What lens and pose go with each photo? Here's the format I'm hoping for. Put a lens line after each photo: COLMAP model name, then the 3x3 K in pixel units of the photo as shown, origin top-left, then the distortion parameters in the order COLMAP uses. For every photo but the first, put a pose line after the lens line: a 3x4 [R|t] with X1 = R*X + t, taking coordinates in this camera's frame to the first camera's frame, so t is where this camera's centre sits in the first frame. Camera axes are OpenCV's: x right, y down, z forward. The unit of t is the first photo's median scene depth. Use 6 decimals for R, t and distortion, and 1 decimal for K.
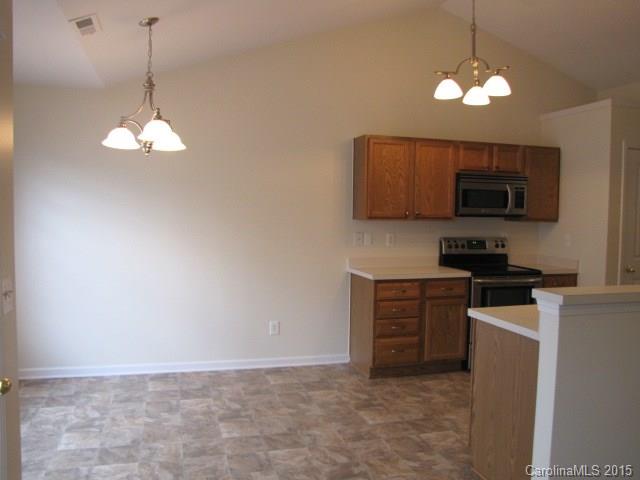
lens RADIAL K [[557.3, 0, 320.0], [0, 557.3, 240.0], [0, 0, 1]] dist [-0.170504, 0.139840]
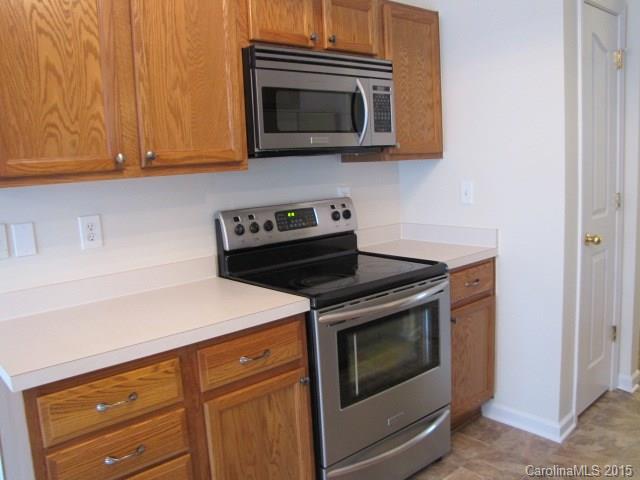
lens RADIAL K [[557.3, 0, 320.0], [0, 557.3, 240.0], [0, 0, 1]] dist [-0.170504, 0.139840]
pose [[0.906409, -0.119338, 0.405192, 0.119987], [0.087243, 0.991468, 0.096846, -0.017820], [-0.413292, -0.052432, 0.909088, 0.601928]]
